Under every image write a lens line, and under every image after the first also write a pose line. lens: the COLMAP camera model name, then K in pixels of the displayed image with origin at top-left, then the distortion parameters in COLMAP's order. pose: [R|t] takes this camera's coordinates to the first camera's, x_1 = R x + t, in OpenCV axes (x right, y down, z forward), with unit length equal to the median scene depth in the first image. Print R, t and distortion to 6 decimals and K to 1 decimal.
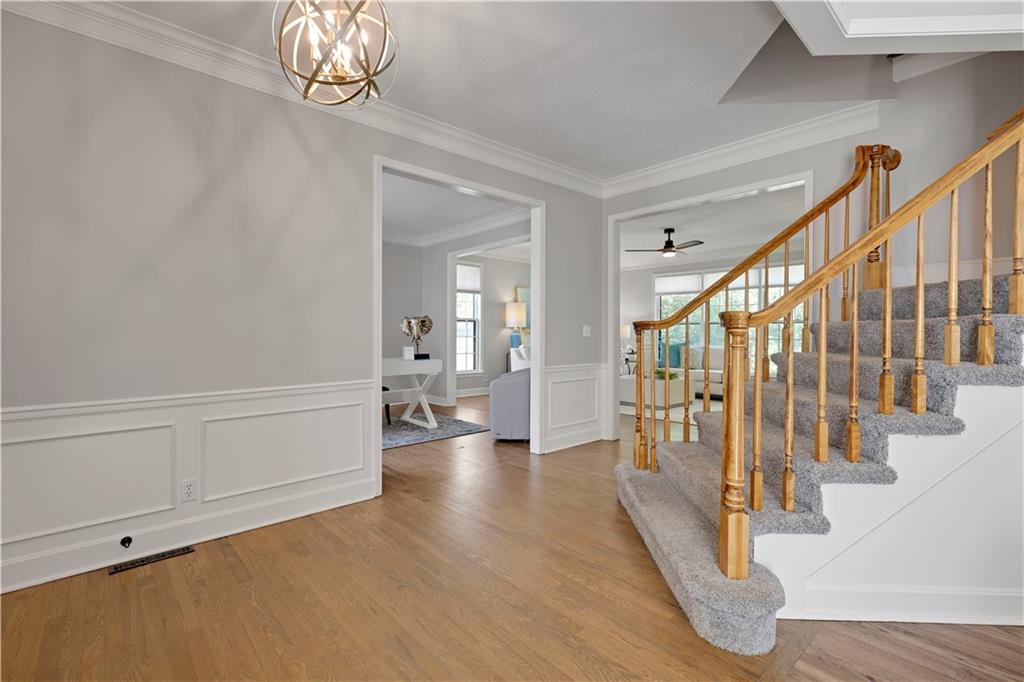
lens RADIAL K [[470.3, 0, 501.7], [0, 470.3, 331.8], [0, 0, 1]] dist [0.000418, -0.000222]
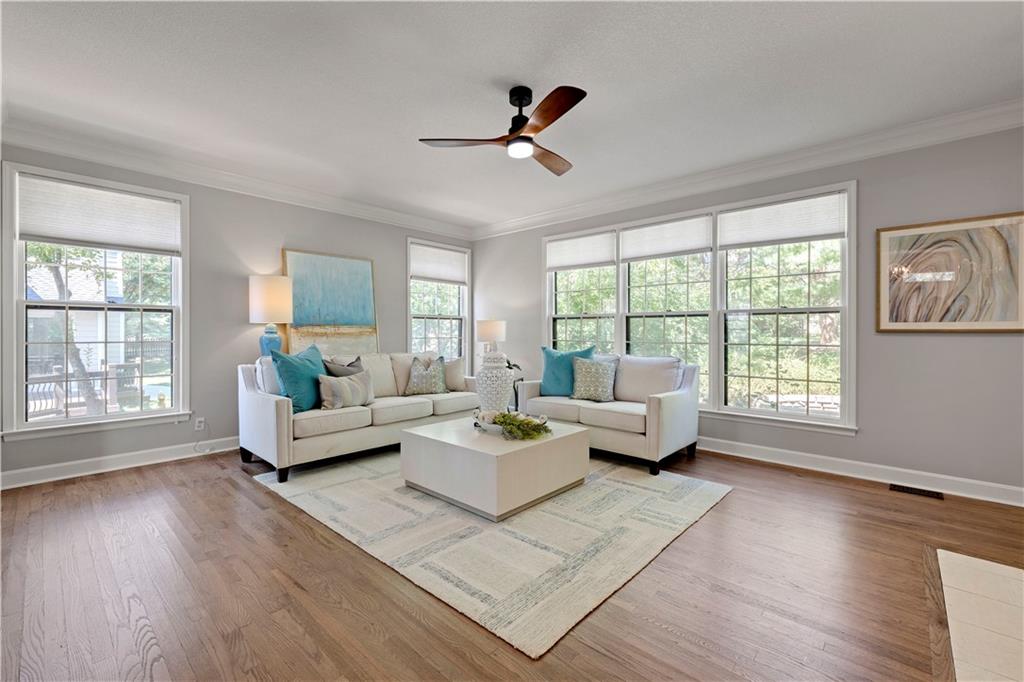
lens RADIAL K [[424.6, 0, 519.5], [0, 424.6, 335.0], [0, 0, 1]] dist [-0.010581, -0.000145]
pose [[0.995131, -0.004368, 0.098461, 0.266931], [0.004476, 0.999990, -0.000879, 0.004982], [-0.098456, 0.001316, 0.995141, 0.518999]]
